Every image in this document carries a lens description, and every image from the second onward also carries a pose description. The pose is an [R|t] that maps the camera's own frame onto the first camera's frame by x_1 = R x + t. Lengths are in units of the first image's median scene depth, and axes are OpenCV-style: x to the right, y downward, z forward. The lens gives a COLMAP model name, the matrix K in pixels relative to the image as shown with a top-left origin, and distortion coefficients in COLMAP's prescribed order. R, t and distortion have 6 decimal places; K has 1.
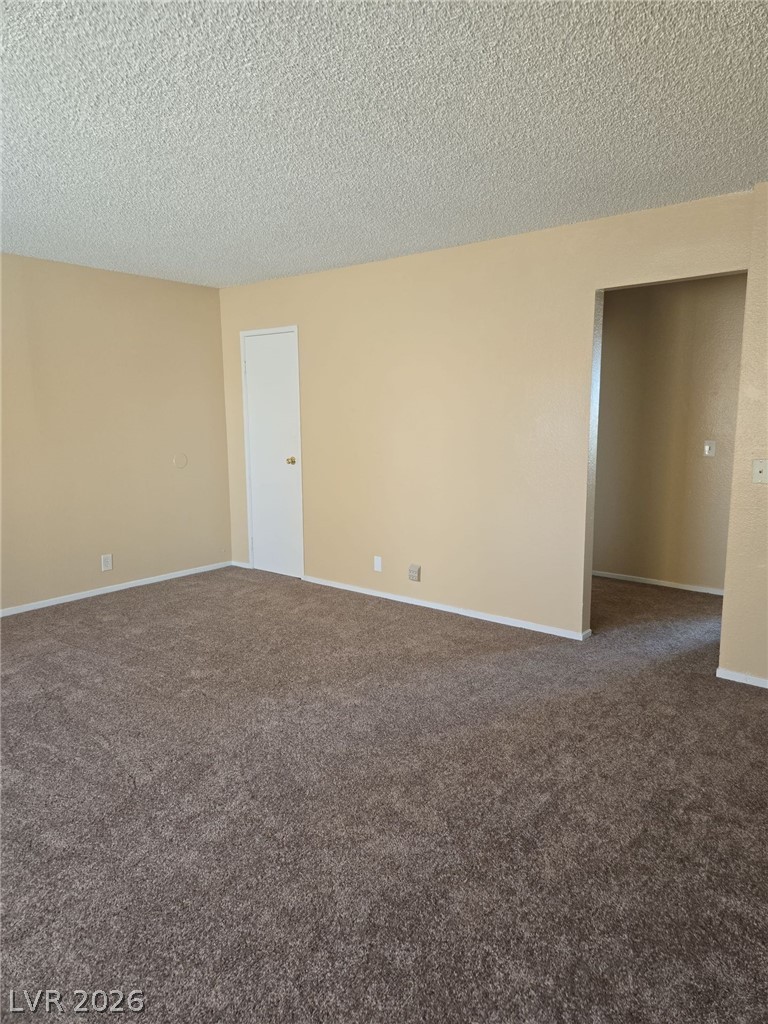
lens RADIAL K [[680.1, 0, 386.8], [0, 680.1, 515.4], [0, 0, 1]] dist [0.070749, -0.056230]
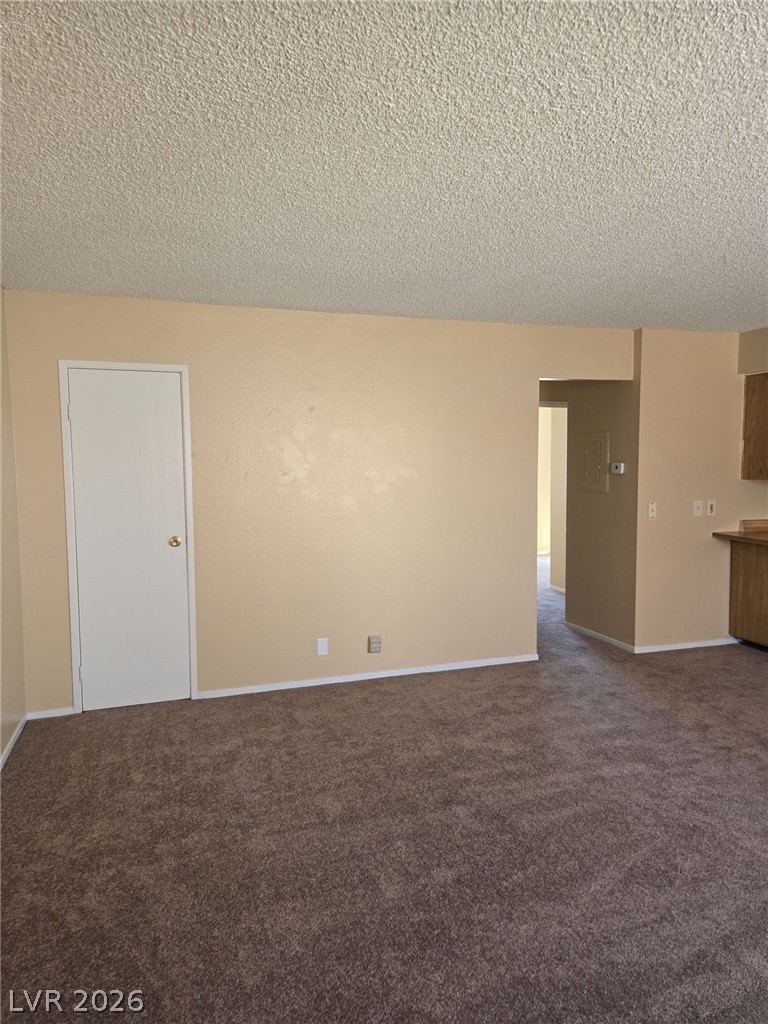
lens RADIAL K [[680.1, 0, 385.2], [0, 680.1, 514.9], [0, 0, 1]] dist [0.070749, -0.056230]
pose [[0.528634, -0.060663, 0.846679, -0.673564], [0.134058, 0.990892, -0.012706, -0.071822], [-0.838197, 0.120221, 0.531951, 0.422953]]
